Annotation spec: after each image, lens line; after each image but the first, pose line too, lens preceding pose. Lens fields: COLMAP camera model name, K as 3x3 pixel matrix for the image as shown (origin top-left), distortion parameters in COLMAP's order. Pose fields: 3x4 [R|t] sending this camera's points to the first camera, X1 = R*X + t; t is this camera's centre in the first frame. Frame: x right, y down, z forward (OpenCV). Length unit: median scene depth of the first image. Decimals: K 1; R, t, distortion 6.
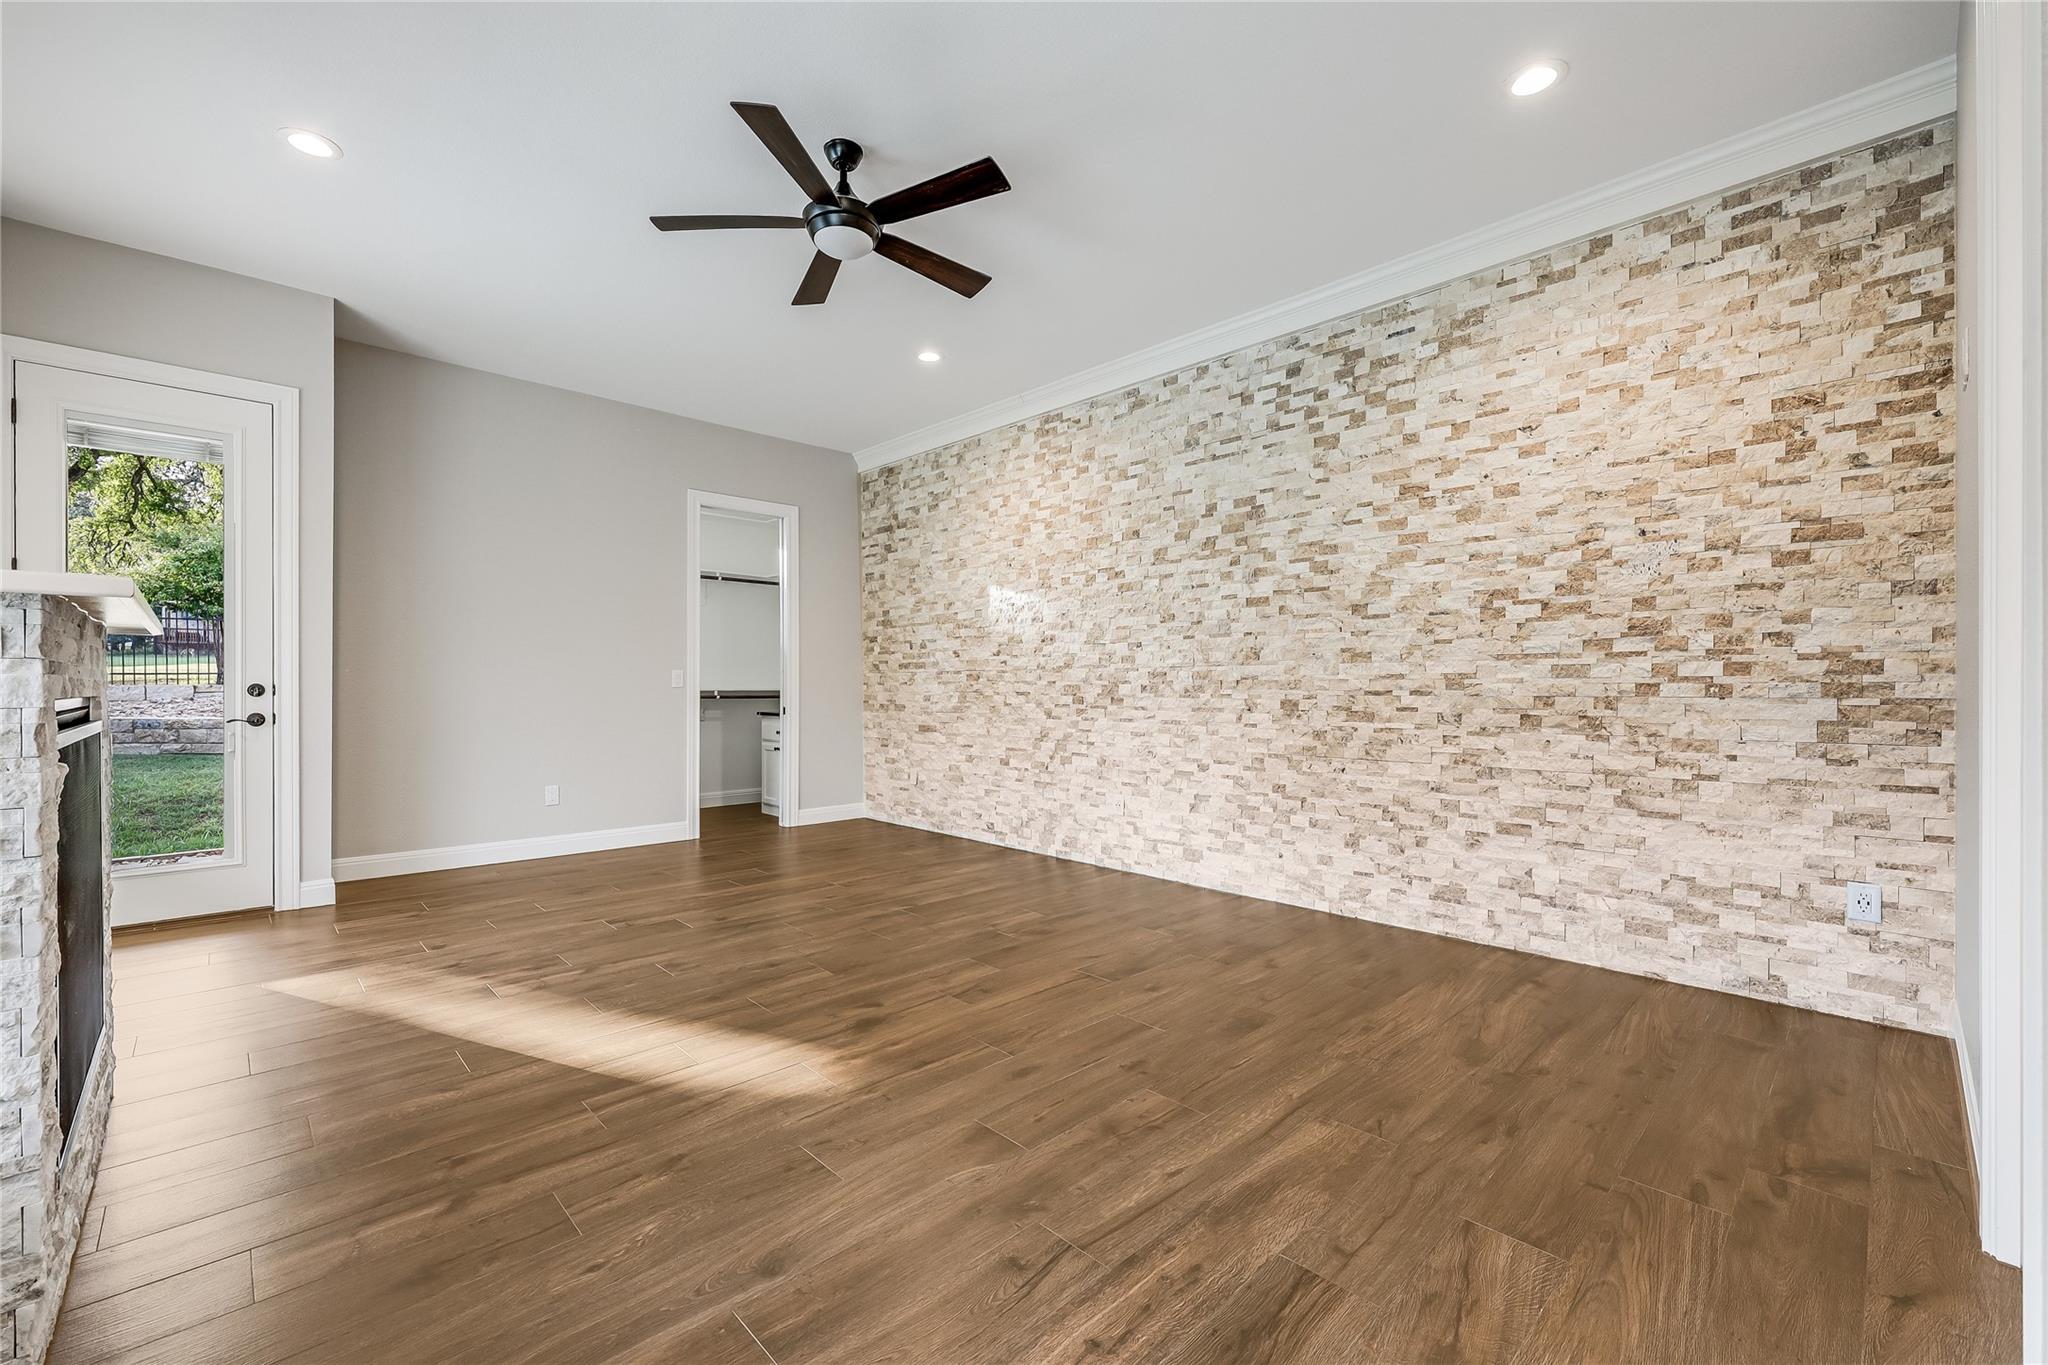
lens RADIAL K [[831.8, 0, 1024.0], [0, 831.8, 682.5], [0, 0, 1]] dist [-0.001693, -0.000468]
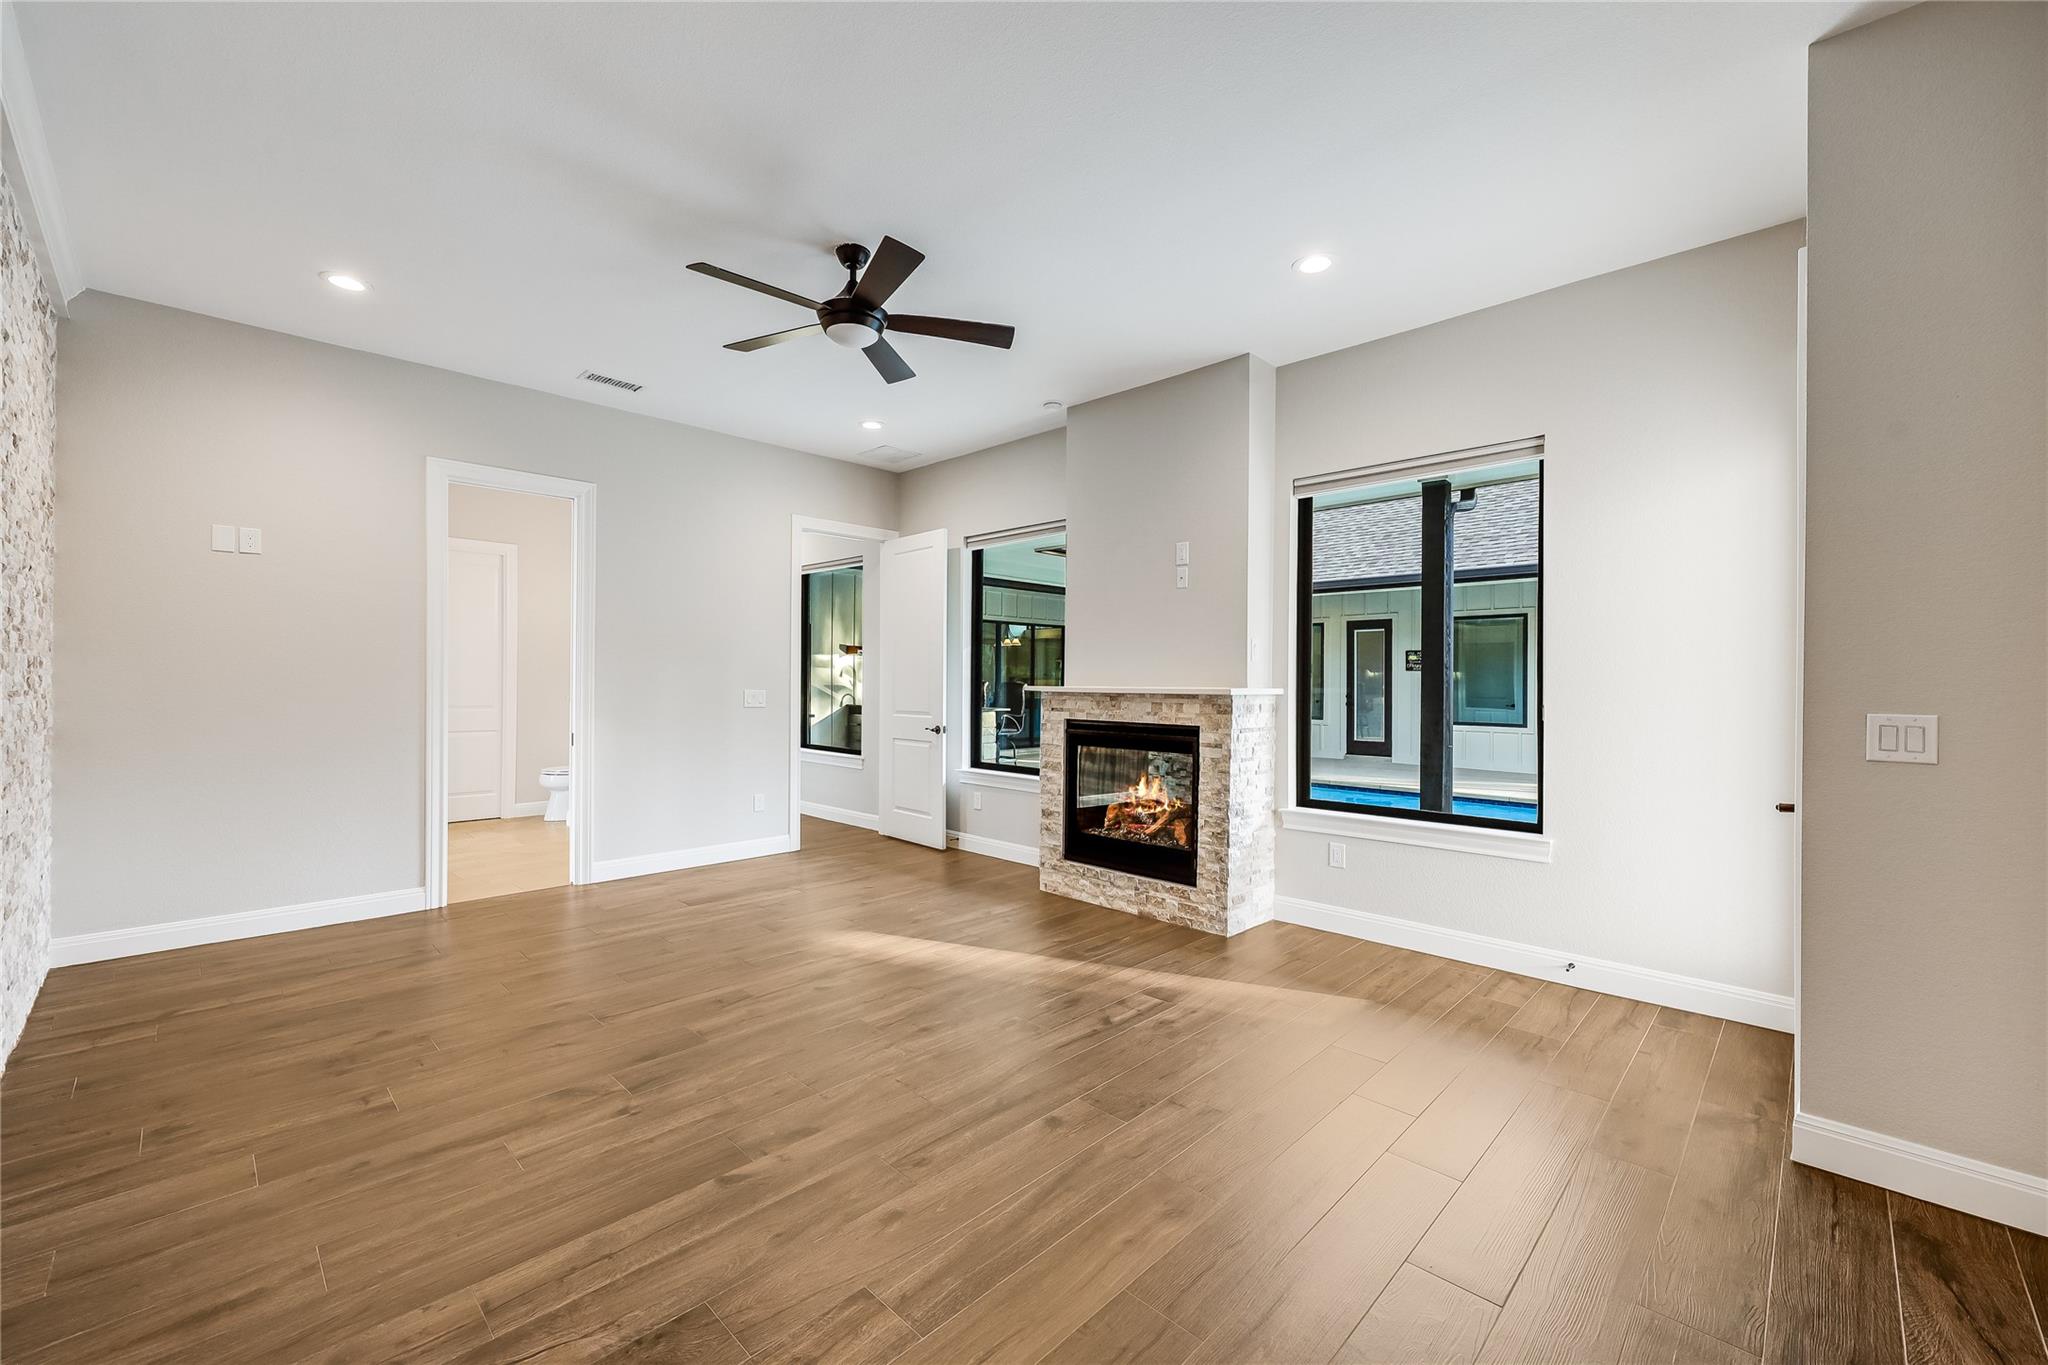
lens RADIAL K [[831.8, 0, 1024.0], [0, 831.8, 682.5], [0, 0, 1]] dist [-0.001693, -0.000468]
pose [[-0.999613, -0.009698, -0.026063, -0.389082], [-0.009569, 0.999941, -0.005088, -0.049741], [0.026110, -0.004837, -0.999647, 1.964701]]
